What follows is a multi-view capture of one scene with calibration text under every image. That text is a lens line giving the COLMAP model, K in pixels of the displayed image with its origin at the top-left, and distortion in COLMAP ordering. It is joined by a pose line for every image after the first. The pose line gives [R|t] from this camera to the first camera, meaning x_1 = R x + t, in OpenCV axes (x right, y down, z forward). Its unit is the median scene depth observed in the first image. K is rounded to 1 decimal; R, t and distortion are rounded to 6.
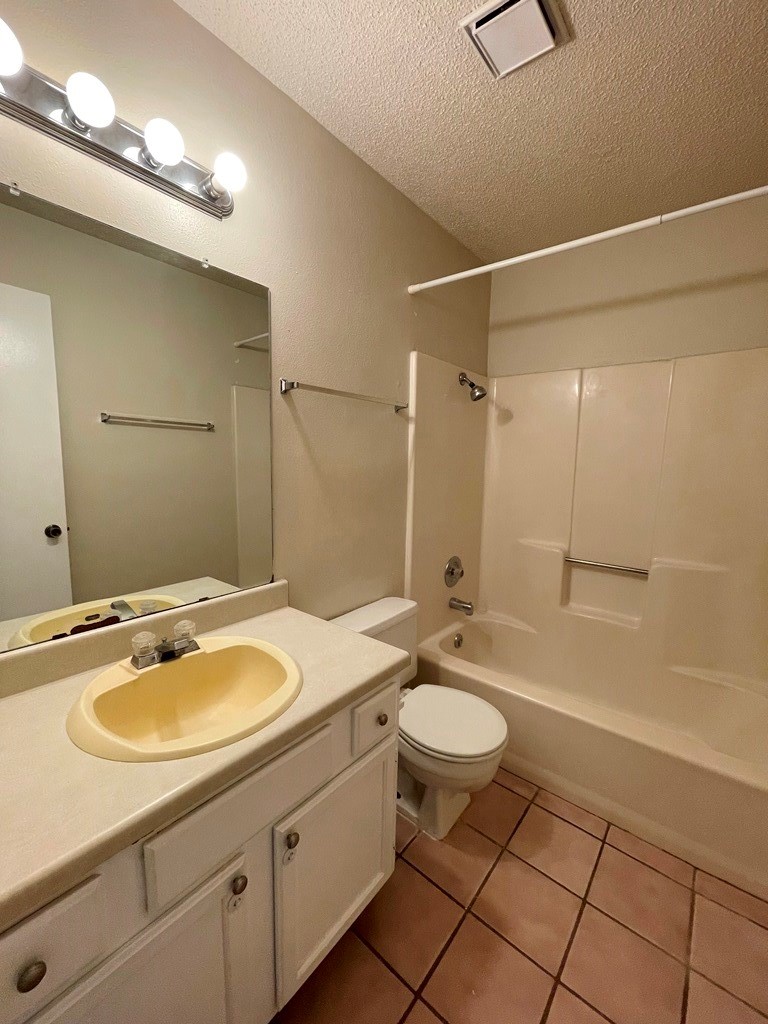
lens RADIAL K [[414.6, 0, 386.5], [0, 414.6, 513.3], [0, 0, 1]] dist [-0.004227, 0.001465]
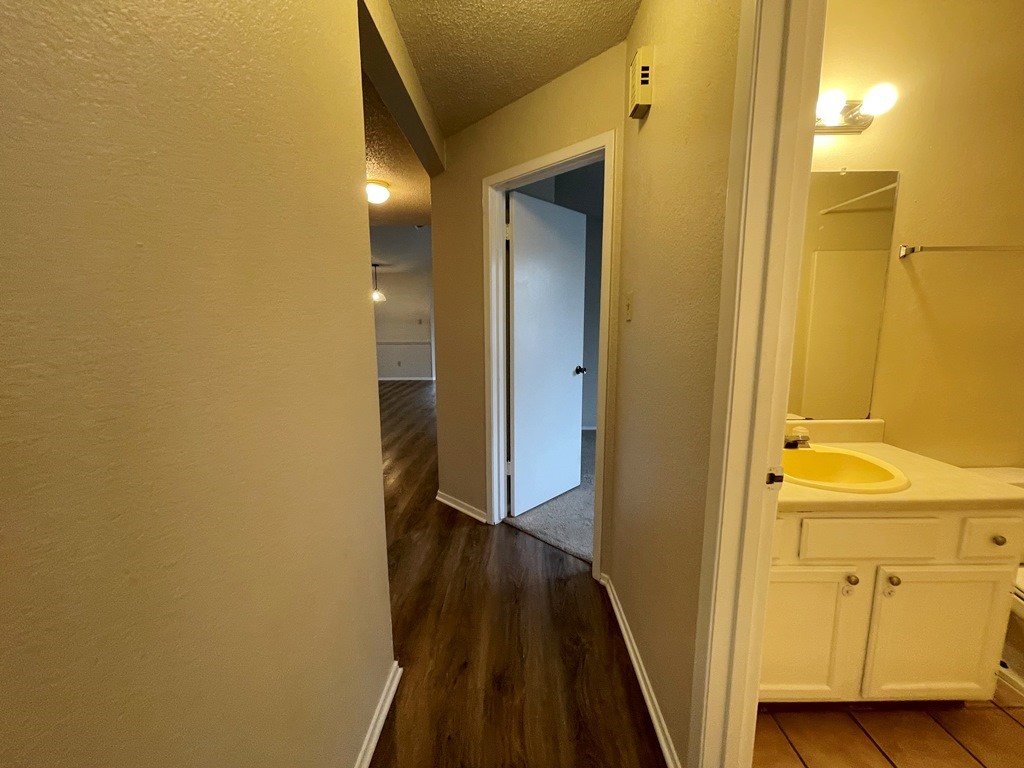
lens RADIAL K [[414.6, 0, 510.8], [0, 414.6, 383.7], [0, 0, 1]] dist [-0.004227, 0.001465]
pose [[0.629109, 0.088513, -0.772261, -0.015012], [-0.080673, 0.995565, 0.048388, 0.117815], [0.773119, 0.031860, 0.633460, -0.716905]]
